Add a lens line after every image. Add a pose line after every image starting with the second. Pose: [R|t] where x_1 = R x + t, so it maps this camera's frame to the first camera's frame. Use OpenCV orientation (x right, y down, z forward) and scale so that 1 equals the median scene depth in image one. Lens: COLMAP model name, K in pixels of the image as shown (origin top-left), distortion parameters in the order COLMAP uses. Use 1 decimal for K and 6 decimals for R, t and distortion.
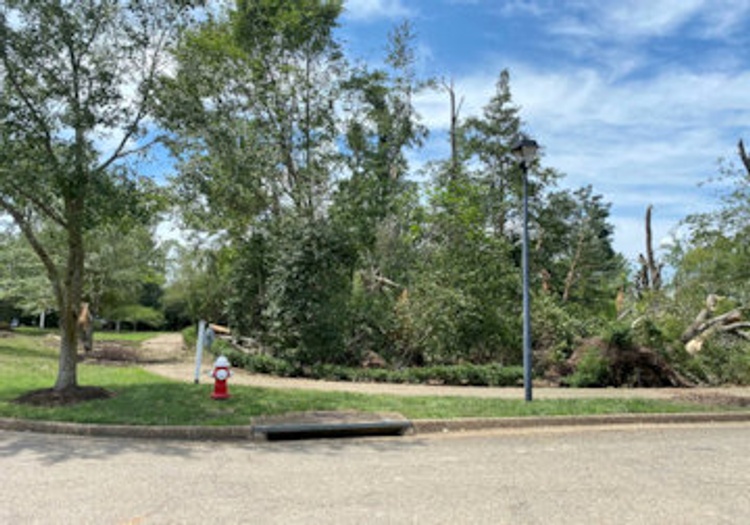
lens RADIAL K [[635.9, 0, 375.1], [0, 635.9, 261.0], [0, 0, 1]] dist [-0.008814, -0.002428]
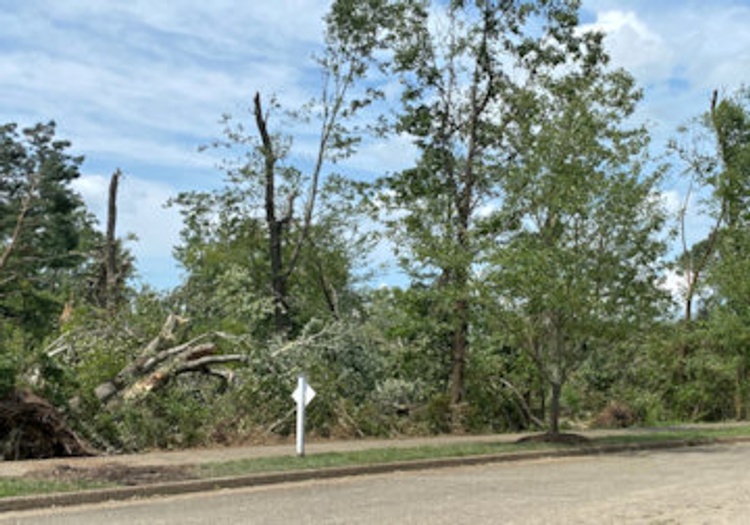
lens RADIAL K [[1027.5, 0, 374.8], [0, 1027.5, 263.8], [0, 0, 1]] dist [0.040485, 0.000000]
pose [[0.737754, 0.071721, 0.671249, -0.071223], [-0.076376, 0.996824, -0.022565, 0.010452], [-0.670735, -0.034620, 0.740889, 0.069927]]
